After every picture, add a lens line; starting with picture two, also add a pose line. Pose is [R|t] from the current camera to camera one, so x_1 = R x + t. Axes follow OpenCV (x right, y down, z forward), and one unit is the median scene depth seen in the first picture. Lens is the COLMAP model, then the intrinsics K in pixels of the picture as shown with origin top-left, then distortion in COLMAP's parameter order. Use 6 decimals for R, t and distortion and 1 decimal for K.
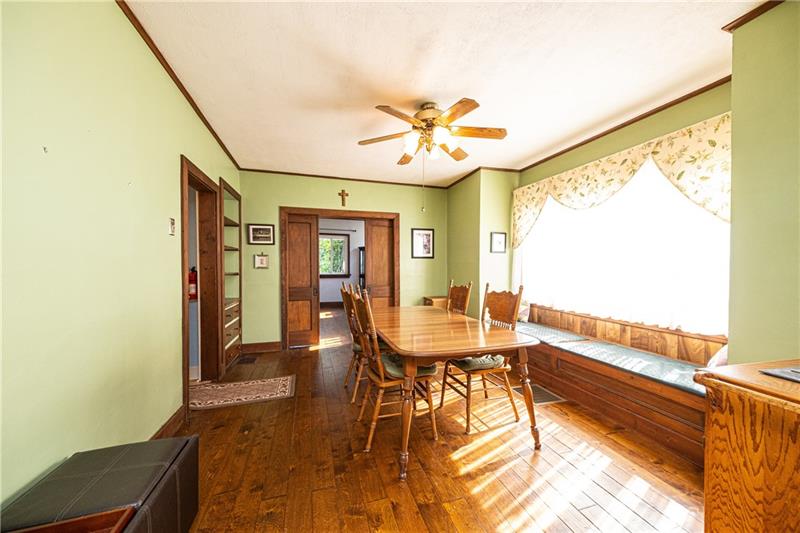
lens RADIAL K [[299.9, 0, 404.9], [0, 299.9, 269.3], [0, 0, 1]] dist [0.000710, 0.000027]
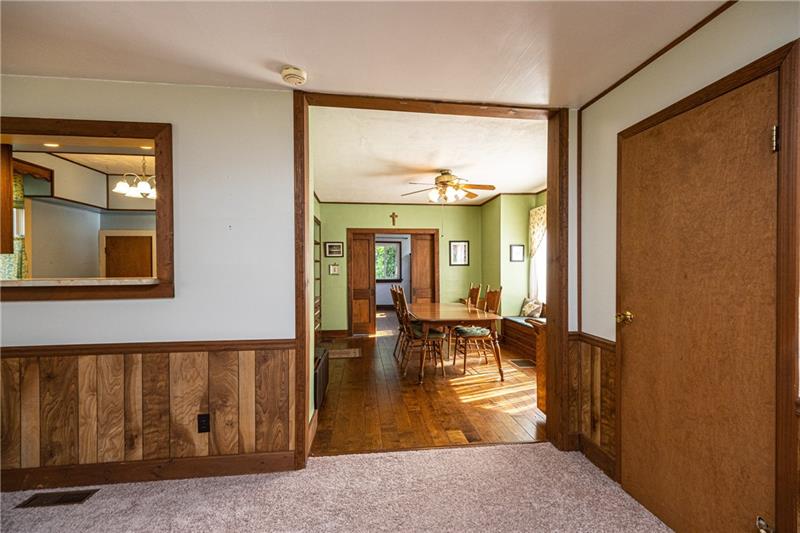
lens RADIAL K [[359.5, 0, 400.0], [0, 359.5, 266.5], [0, 0, 1]] dist [0.013952, -0.000006]
pose [[0.980373, -0.006893, -0.197031, 0.123577], [0.003345, 0.999826, -0.018335, -0.008989], [0.197123, 0.017316, 0.980226, -0.501577]]
